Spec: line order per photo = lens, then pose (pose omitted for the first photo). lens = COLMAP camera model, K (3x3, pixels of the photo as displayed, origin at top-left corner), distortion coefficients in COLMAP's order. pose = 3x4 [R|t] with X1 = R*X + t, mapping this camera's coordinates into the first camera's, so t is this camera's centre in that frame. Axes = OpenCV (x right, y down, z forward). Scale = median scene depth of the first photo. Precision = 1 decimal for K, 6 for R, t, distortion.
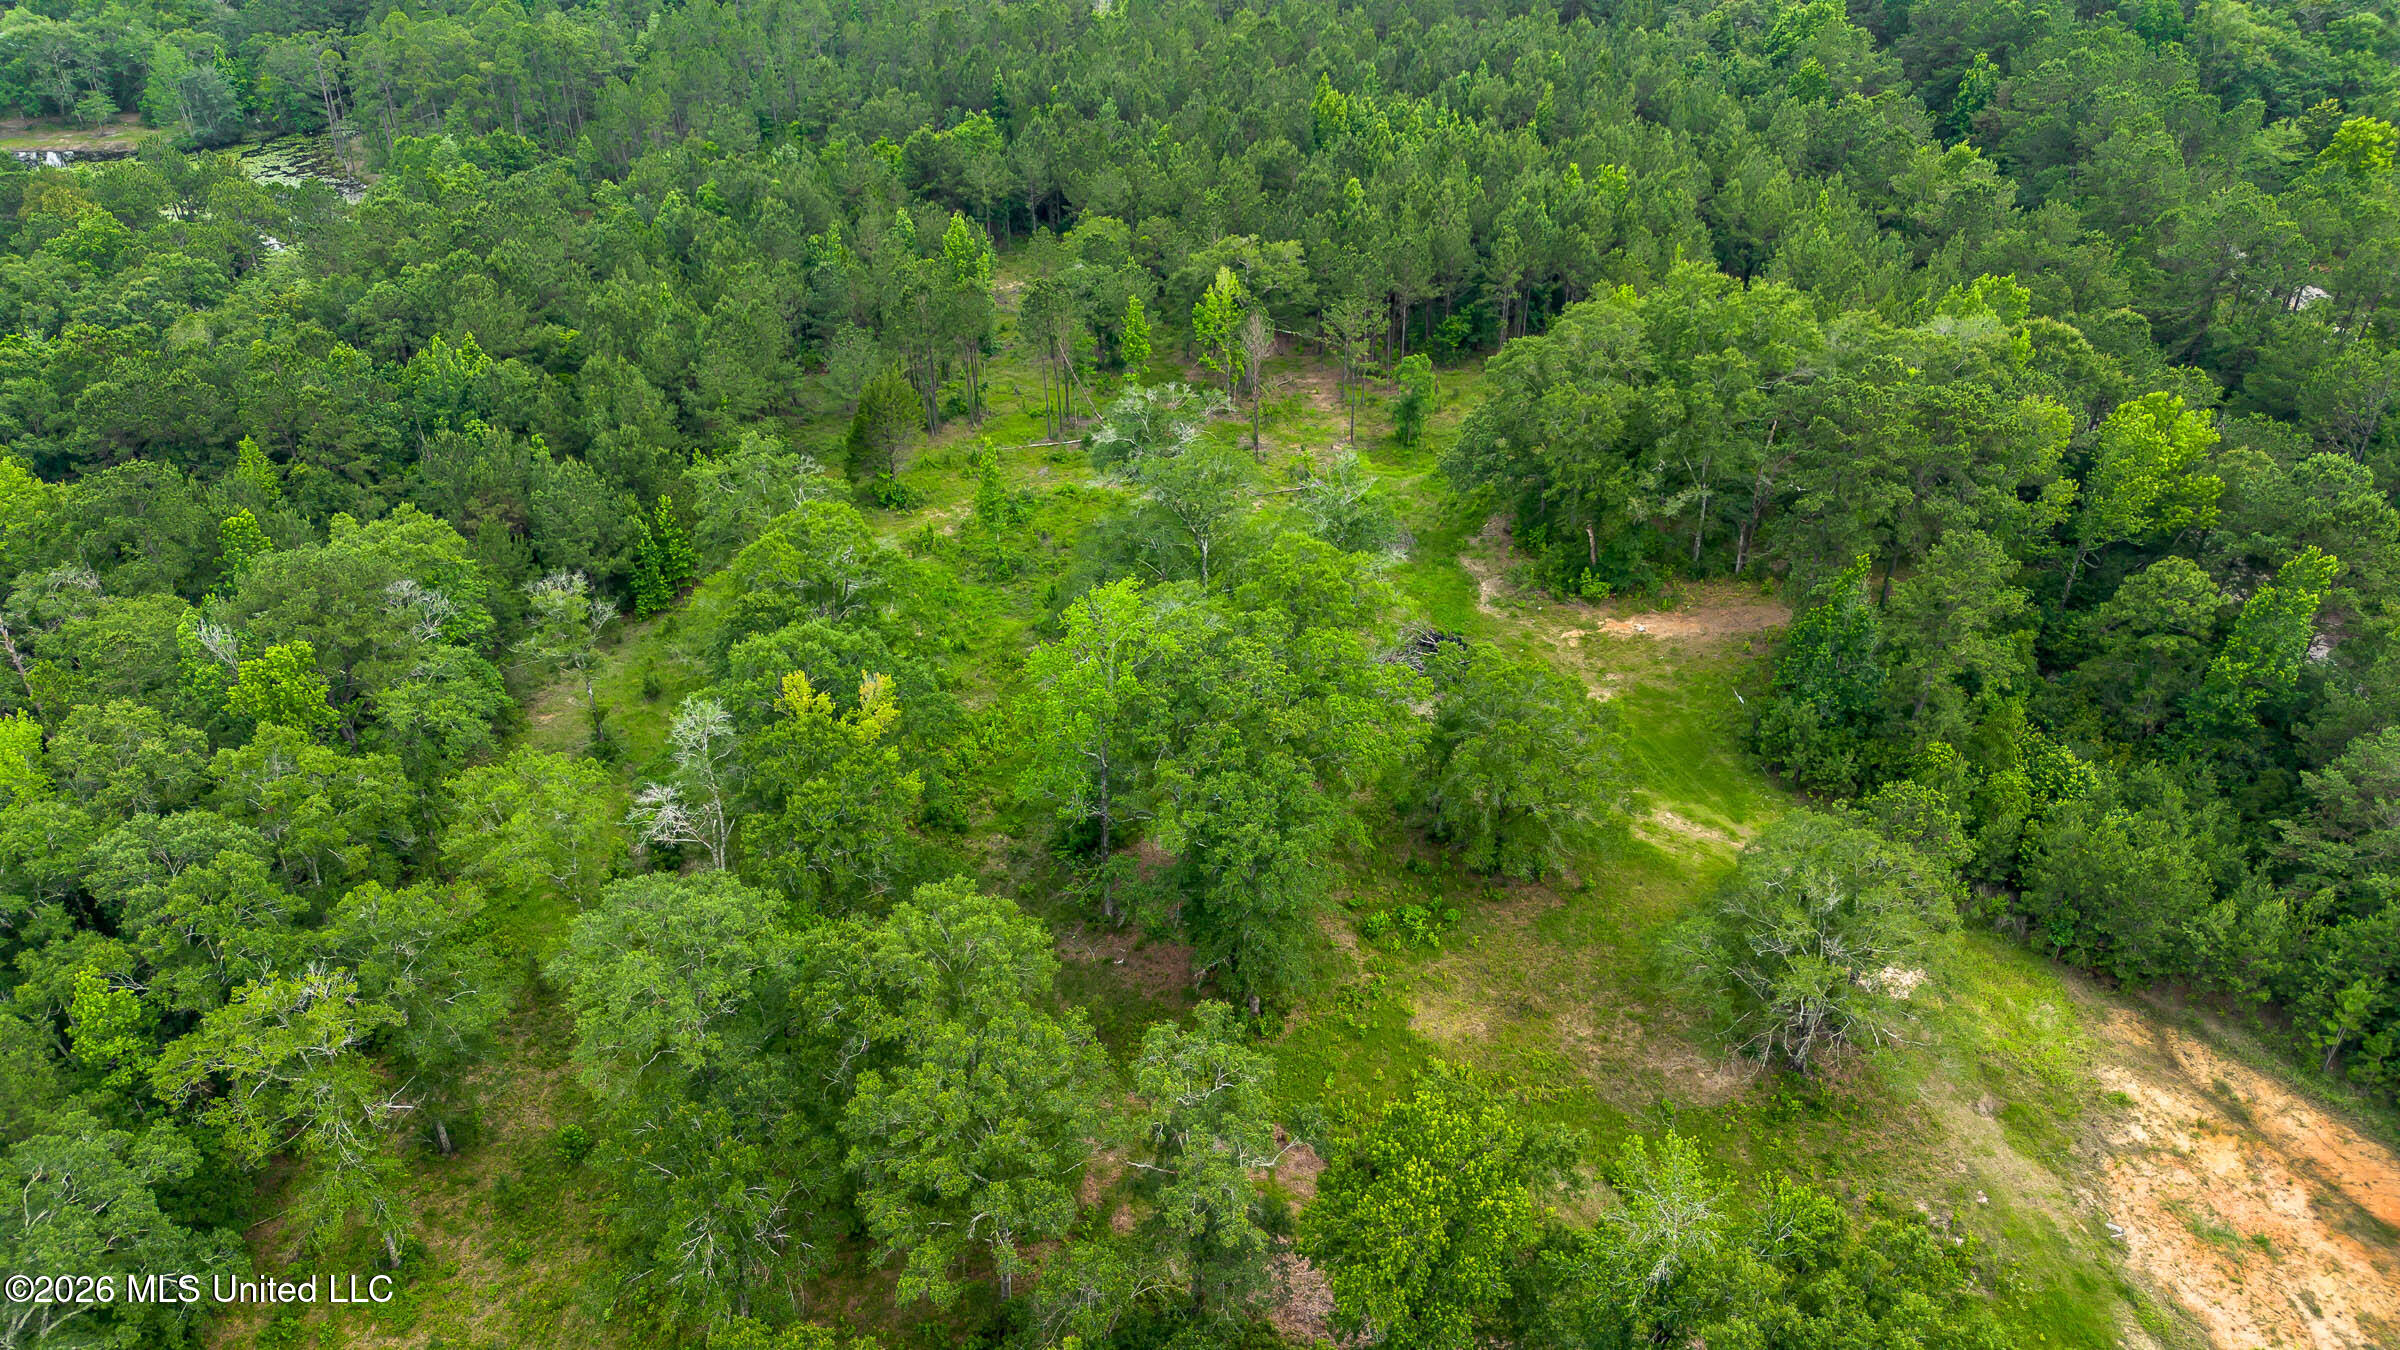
lens RADIAL K [[1824.3, 0, 1200.0], [0, 1824.3, 675.0], [0, 0, 1]] dist [0.009995, 0.009460]
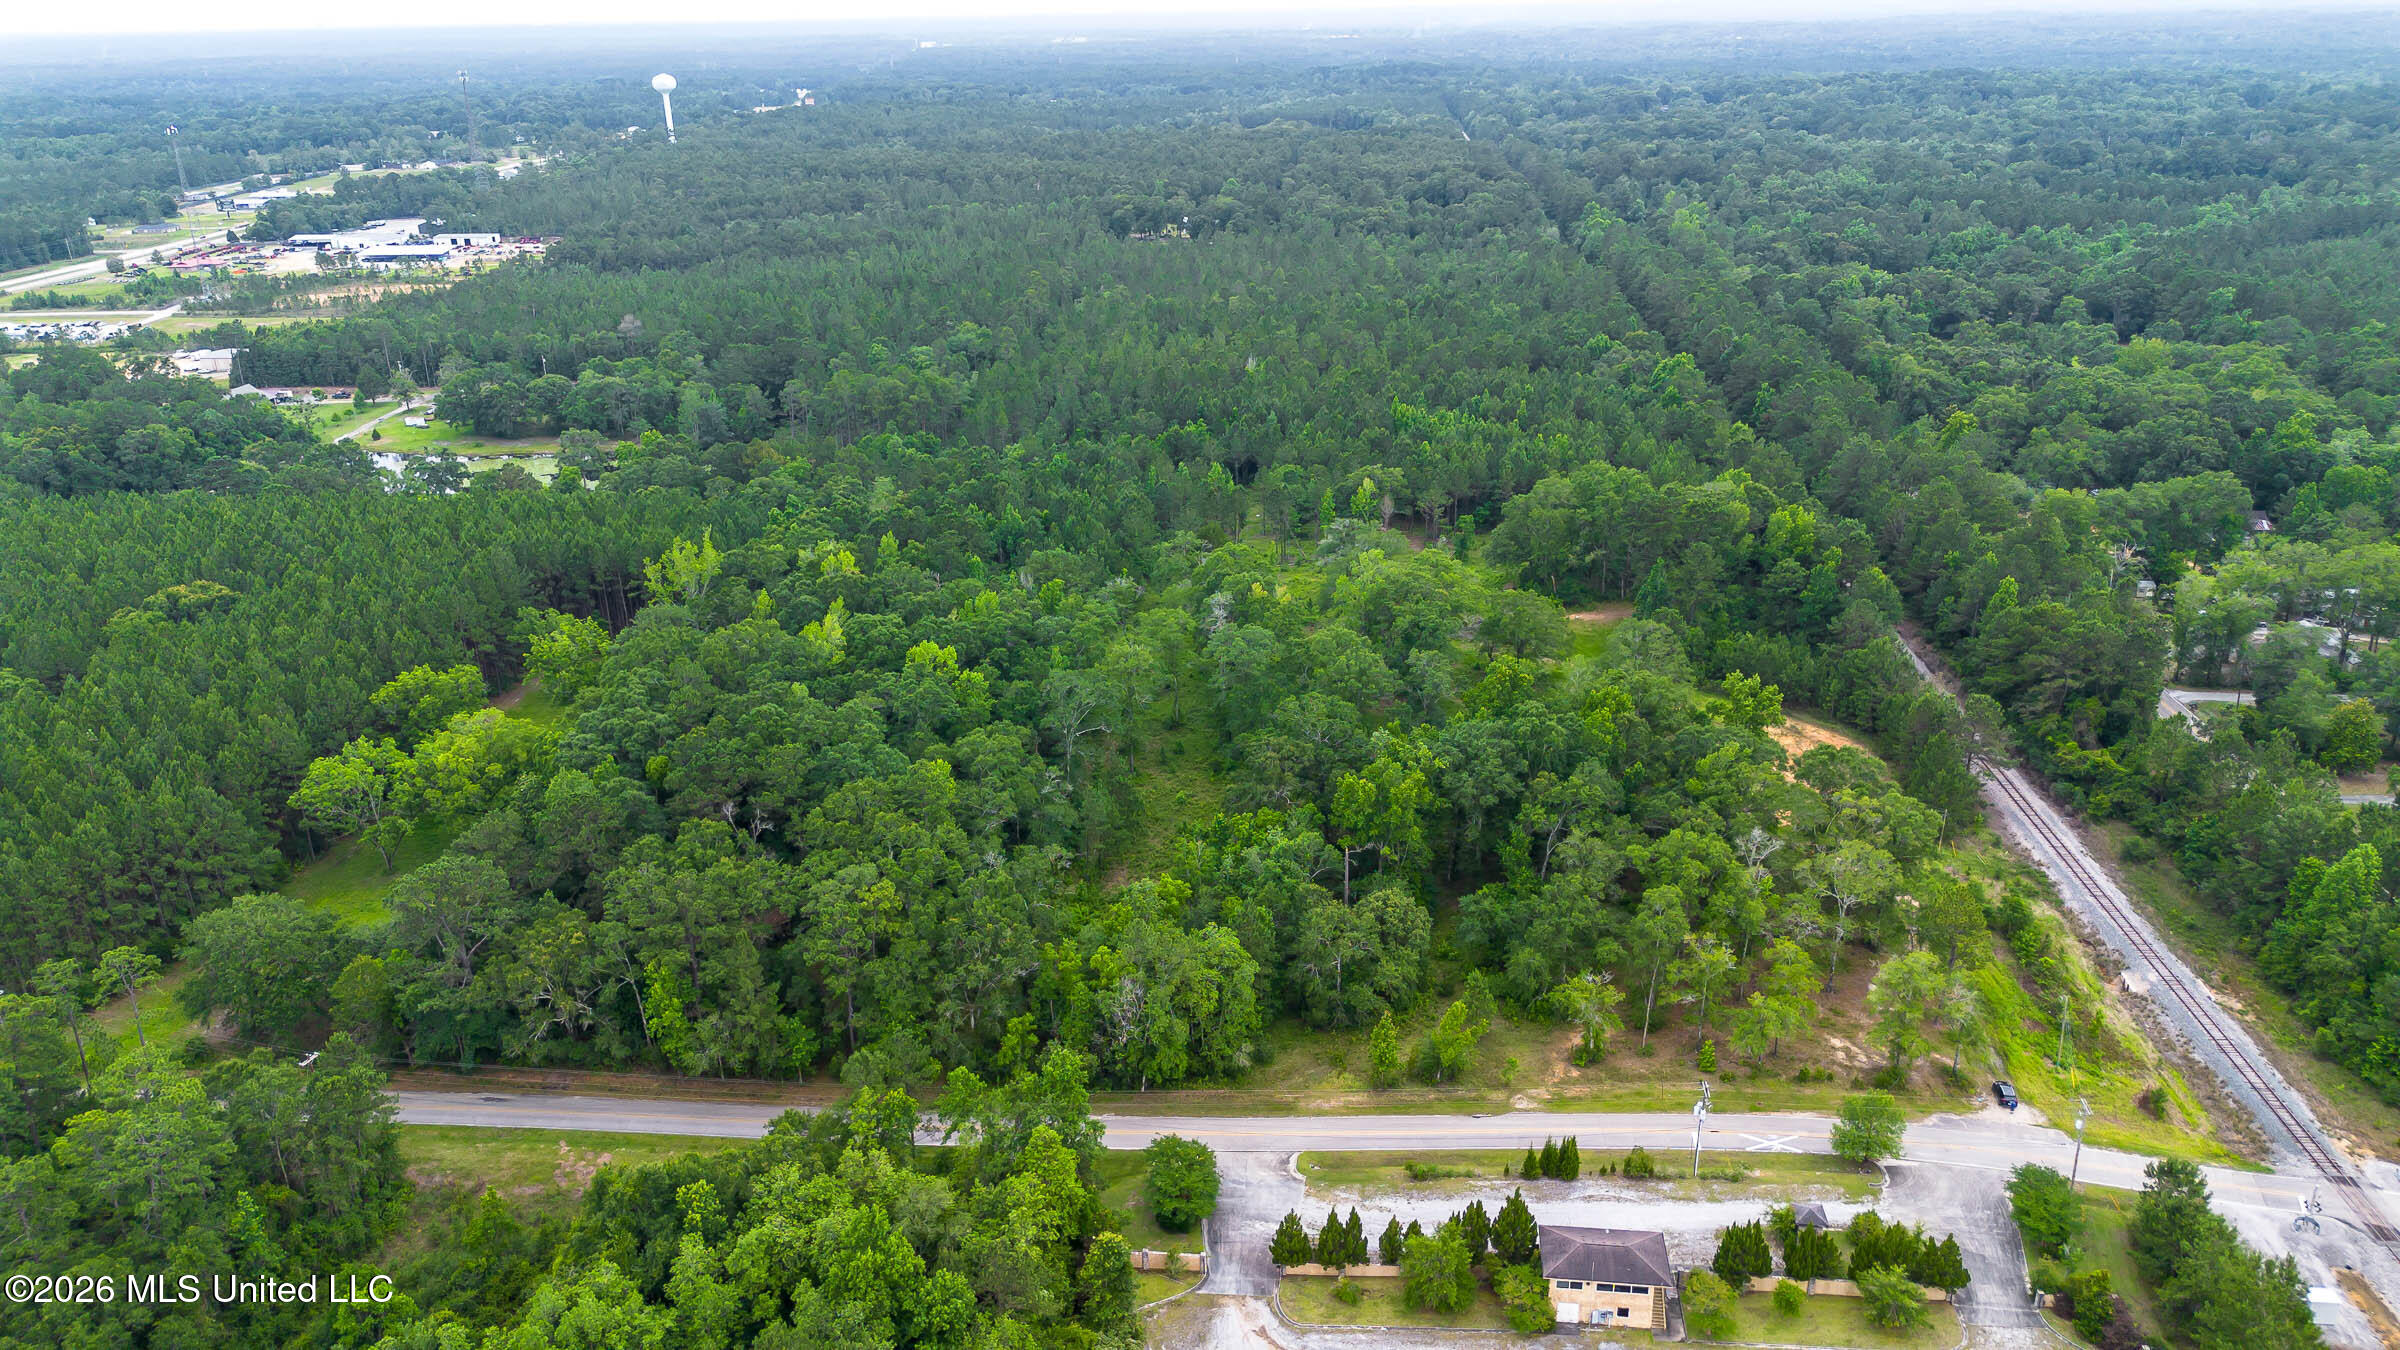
lens RADIAL K [[1824.3, 0, 1200.0], [0, 1824.3, 675.0], [0, 0, 1]] dist [0.009995, 0.009460]
pose [[0.999971, -0.005900, 0.004907, -0.154457], [0.006740, 0.980971, -0.194035, 0.321491], [-0.003668, 0.194063, 0.980982, -0.786348]]
